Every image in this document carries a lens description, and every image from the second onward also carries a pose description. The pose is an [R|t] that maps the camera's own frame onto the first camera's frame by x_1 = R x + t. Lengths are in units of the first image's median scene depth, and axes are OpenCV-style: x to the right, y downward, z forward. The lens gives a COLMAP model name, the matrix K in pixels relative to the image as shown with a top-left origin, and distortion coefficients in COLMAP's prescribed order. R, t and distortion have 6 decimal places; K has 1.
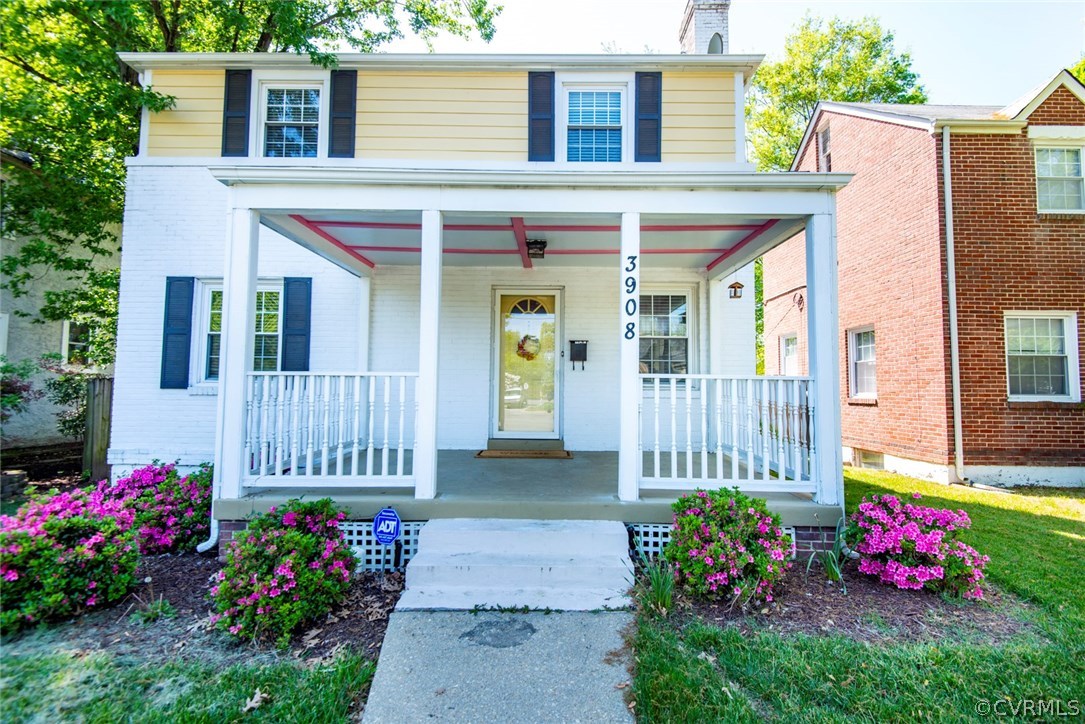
lens RADIAL K [[507.1, 0, 540.5], [0, 507.1, 355.1], [0, 0, 1]] dist [-0.010928, -0.001082]
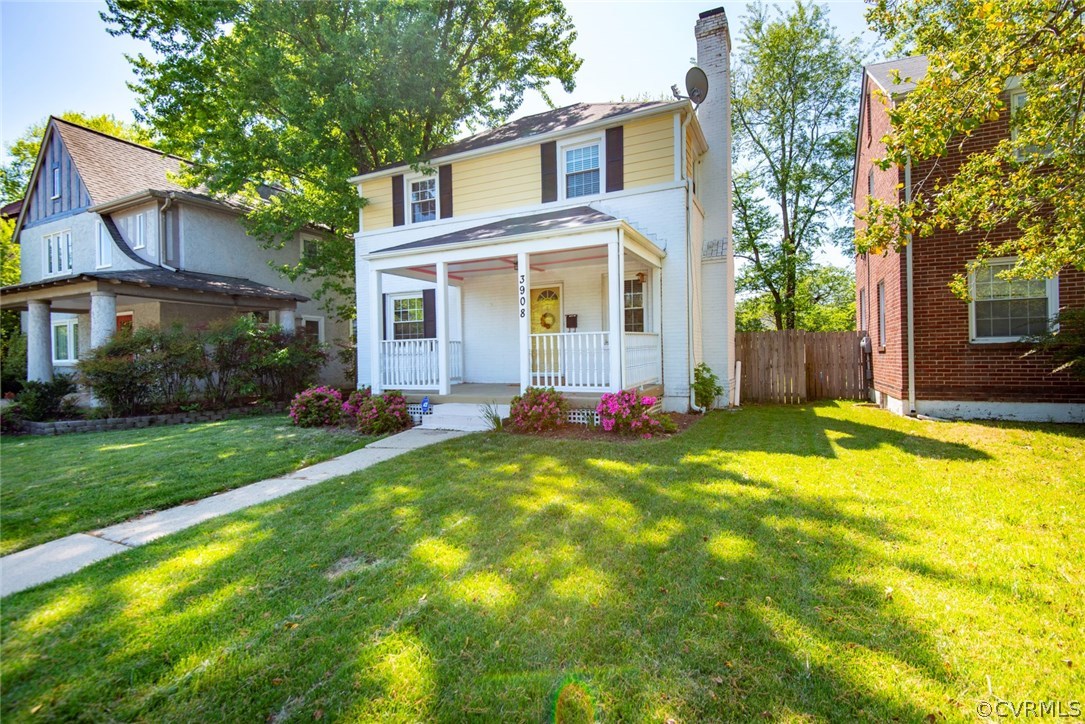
lens RADIAL K [[507.1, 0, 546.5], [0, 507.1, 362.4], [0, 0, 1]] dist [-0.010928, -0.001082]
pose [[0.898943, -0.021609, -0.437532, 0.661332], [0.055273, 0.996395, 0.064352, 0.013142], [0.434564, -0.082032, 0.896897, -0.452421]]
